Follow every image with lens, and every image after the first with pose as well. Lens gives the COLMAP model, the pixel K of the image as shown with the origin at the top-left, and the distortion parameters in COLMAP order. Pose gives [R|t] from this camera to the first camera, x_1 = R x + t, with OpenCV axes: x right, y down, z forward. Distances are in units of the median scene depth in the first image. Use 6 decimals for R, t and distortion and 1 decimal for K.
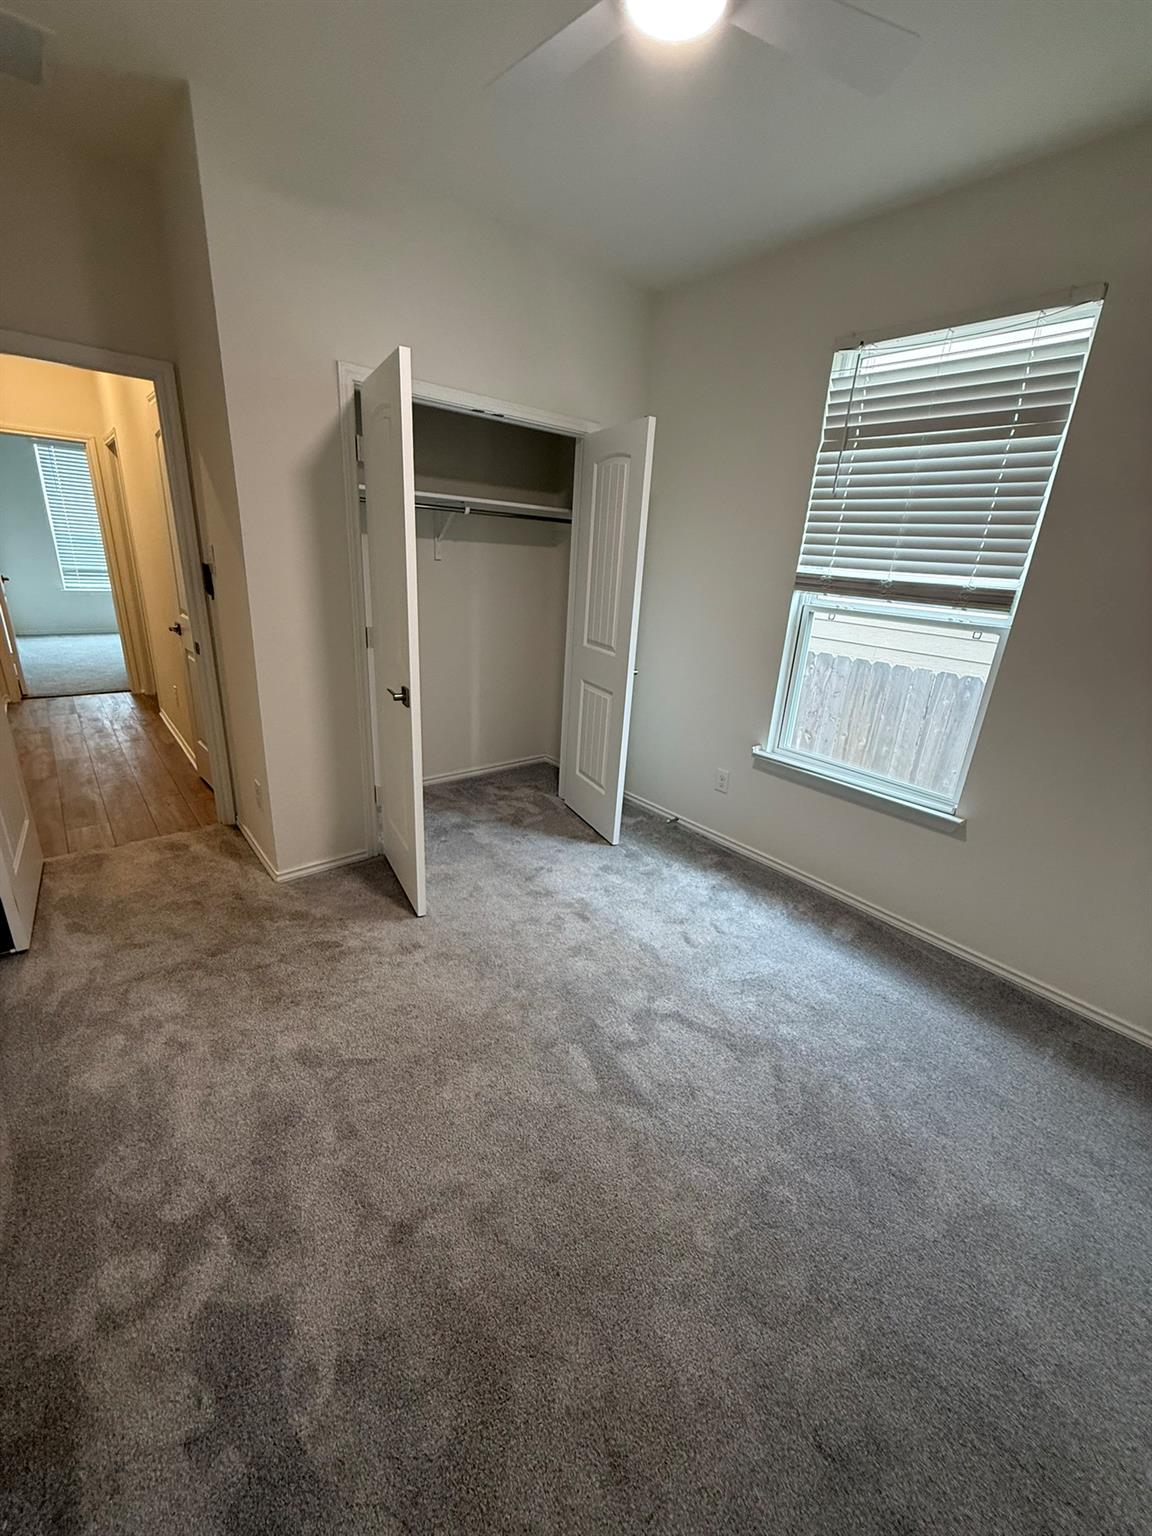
lens RADIAL K [[610.1, 0, 627.0], [0, 610.1, 776.0], [0, 0, 1]] dist [0.001719, -0.000845]
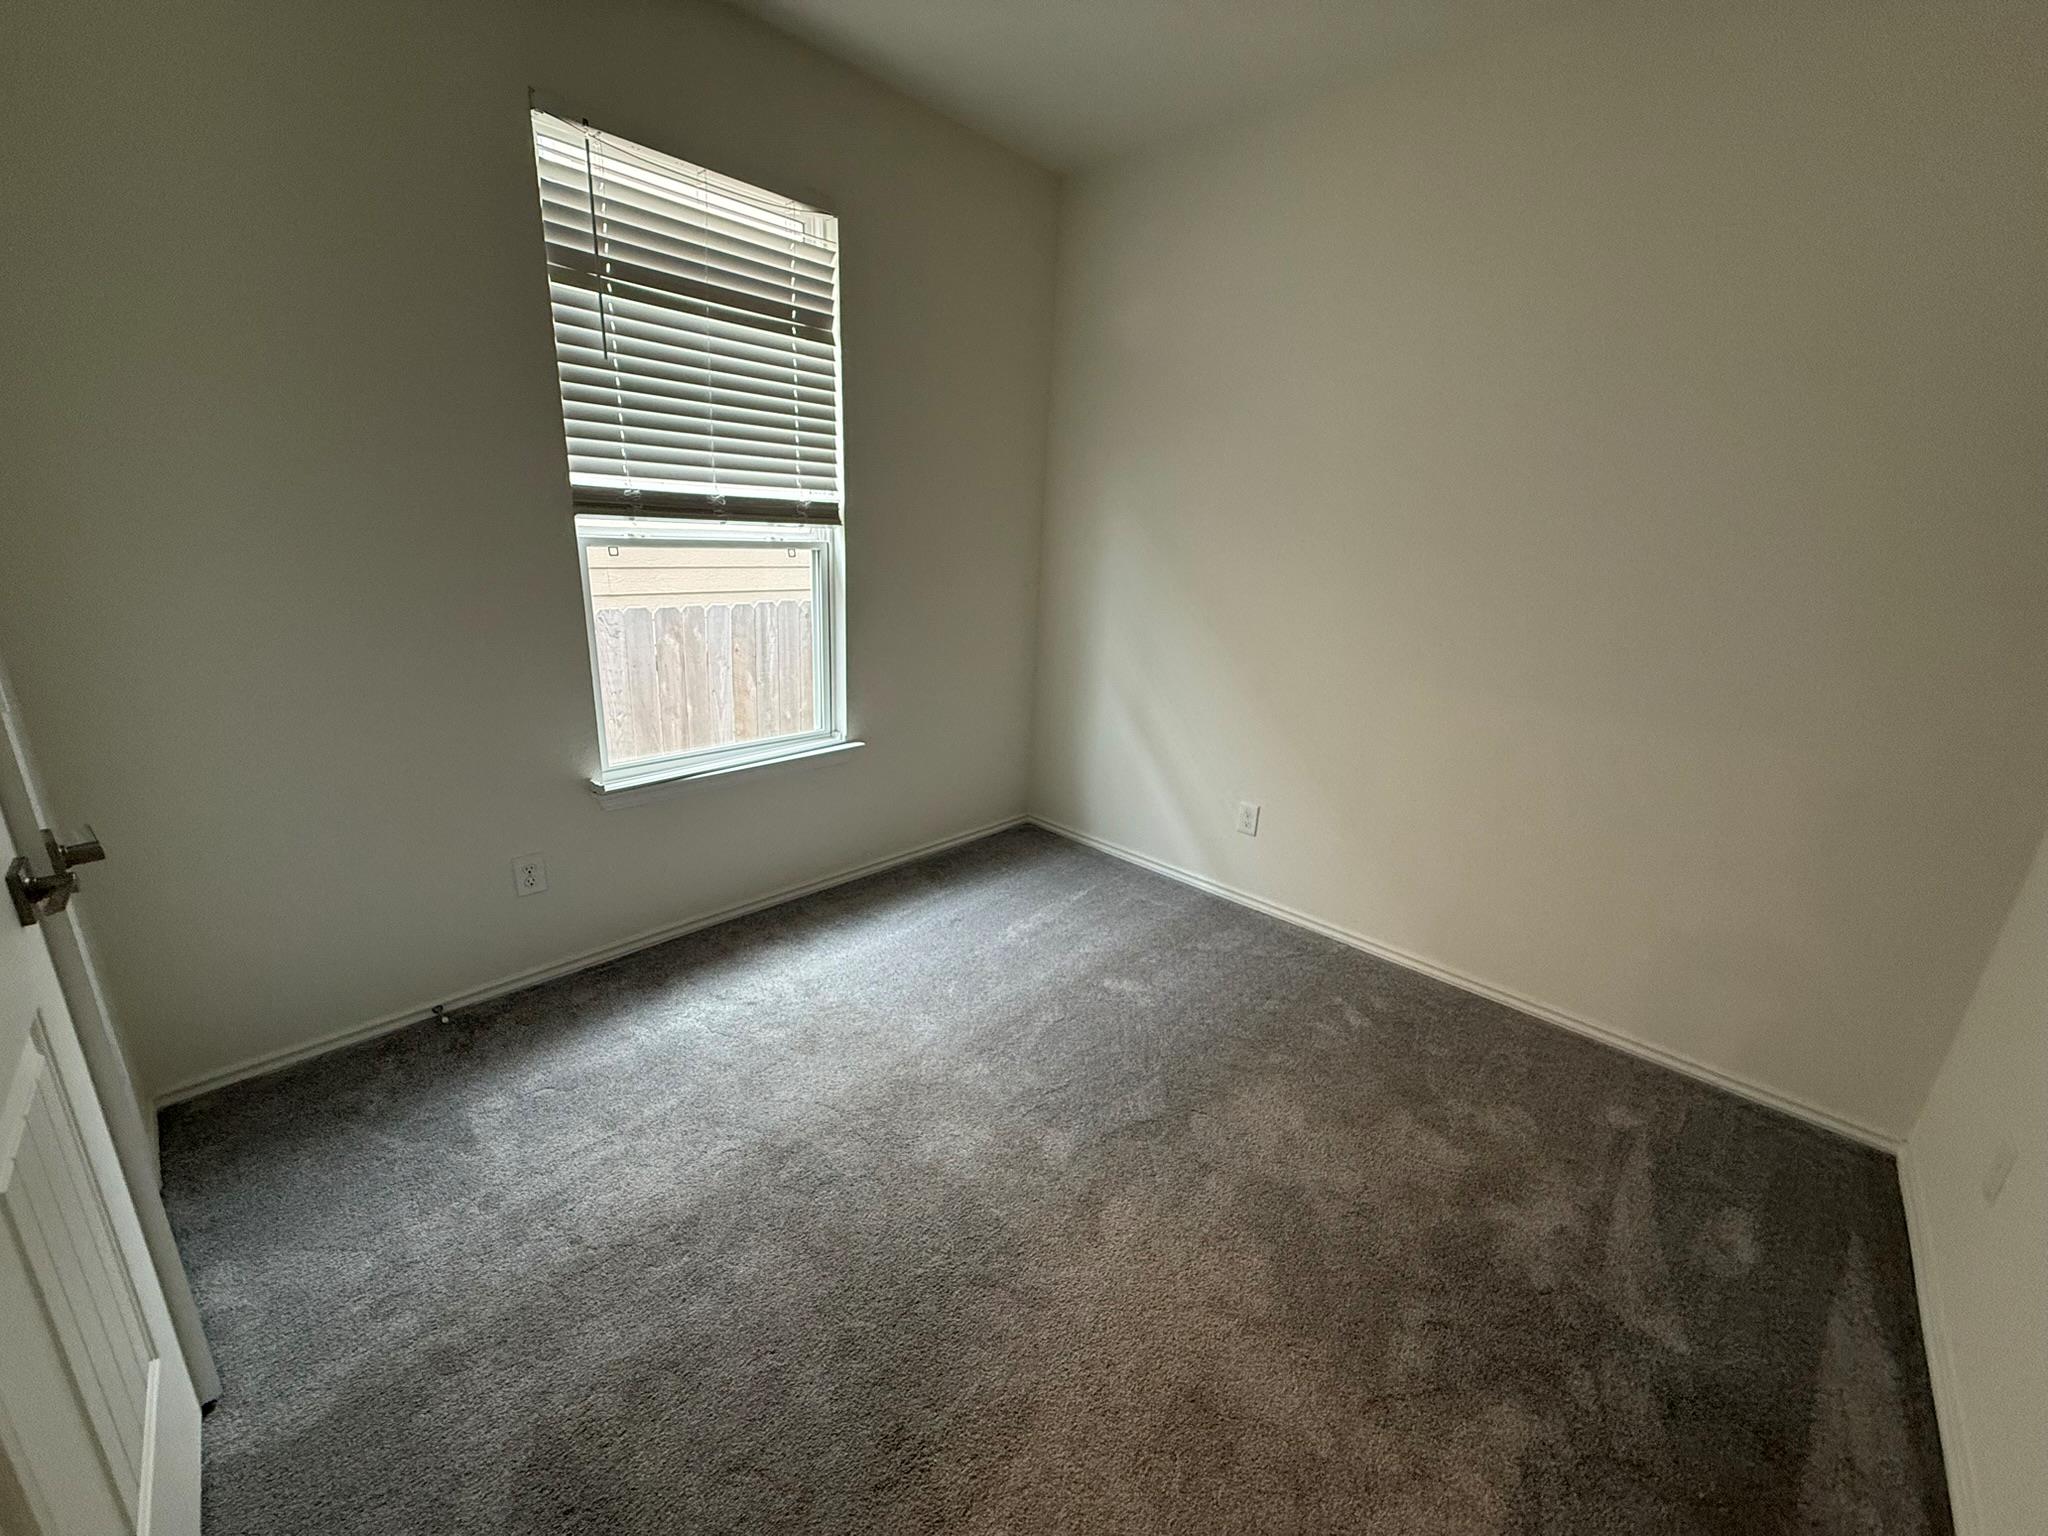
lens RADIAL K [[813.5, 0, 1014.0], [0, 813.5, 762.9], [0, 0, 1]] dist [0.001719, -0.000845]
pose [[-0.063030, -0.368345, 0.927550, -0.635286], [0.267789, 0.889074, 0.371263, -0.294417], [-0.961414, 0.271788, 0.042600, 0.676725]]
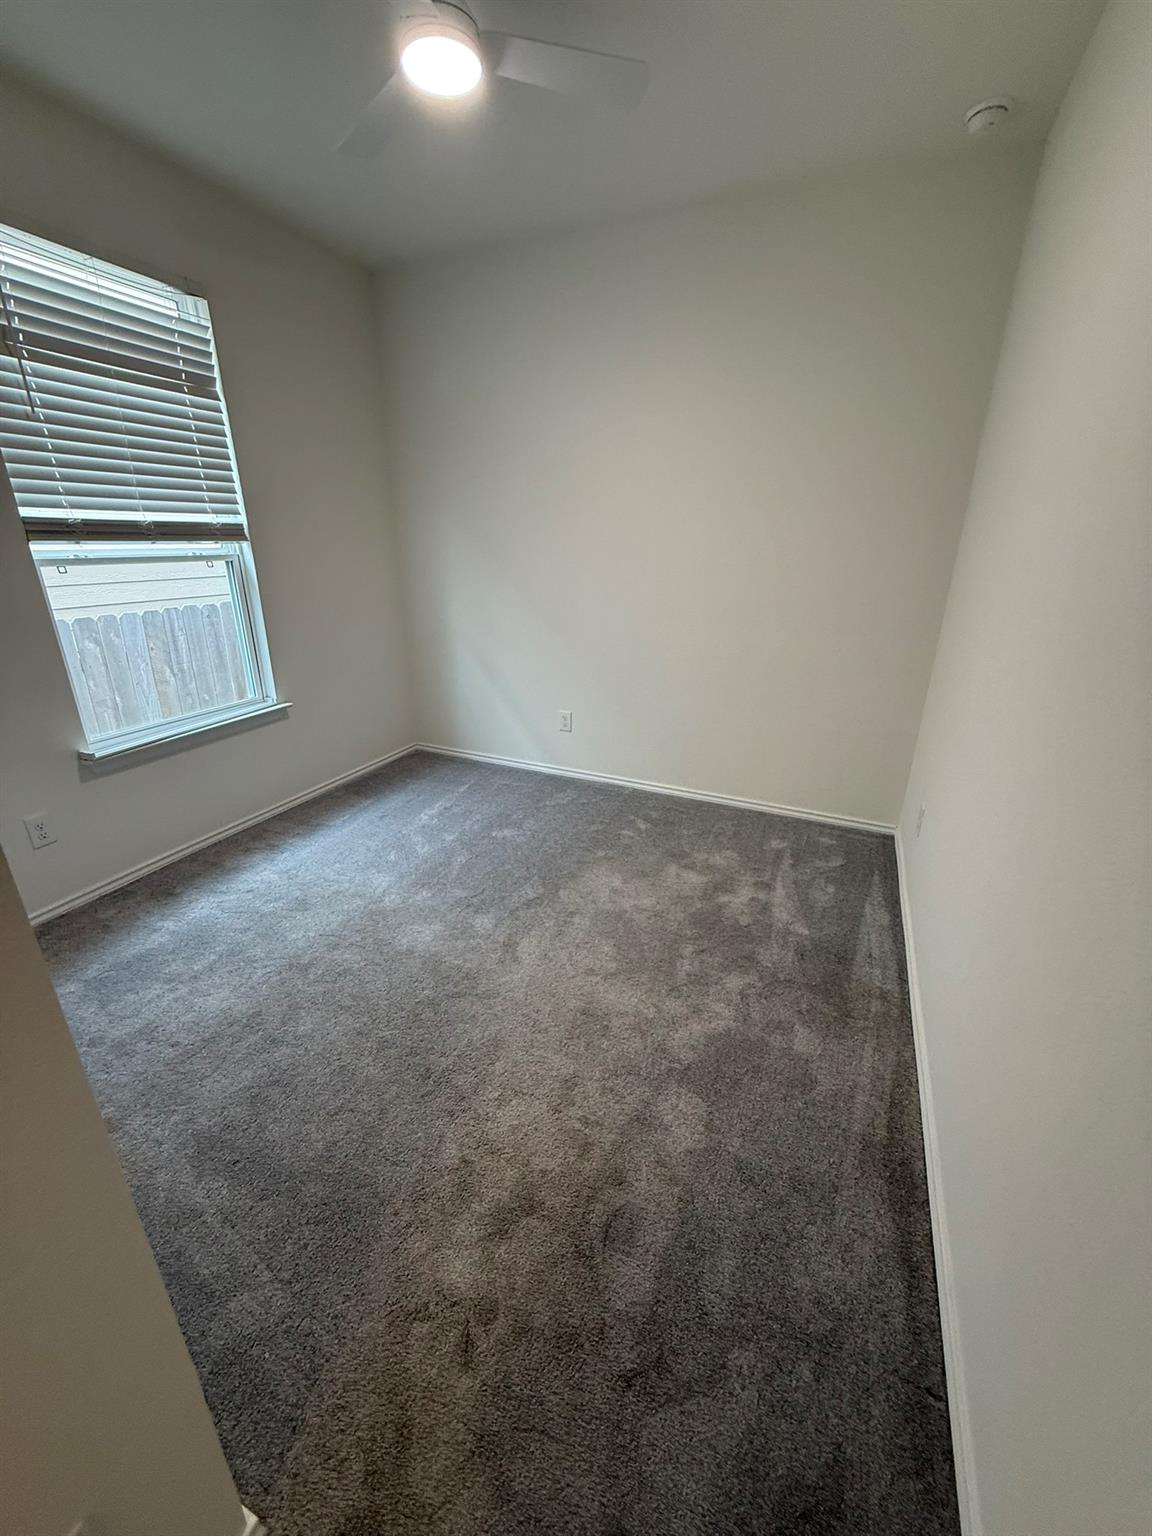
lens RADIAL K [[610.1, 0, 576.2], [0, 610.1, 760.3], [0, 0, 1]] dist [0.001719, -0.000845]
pose [[-0.393836, -0.399655, 0.827749, -0.787911], [0.254563, 0.817882, 0.516010, -0.328273], [-0.883228, 0.413937, -0.220374, 0.745472]]
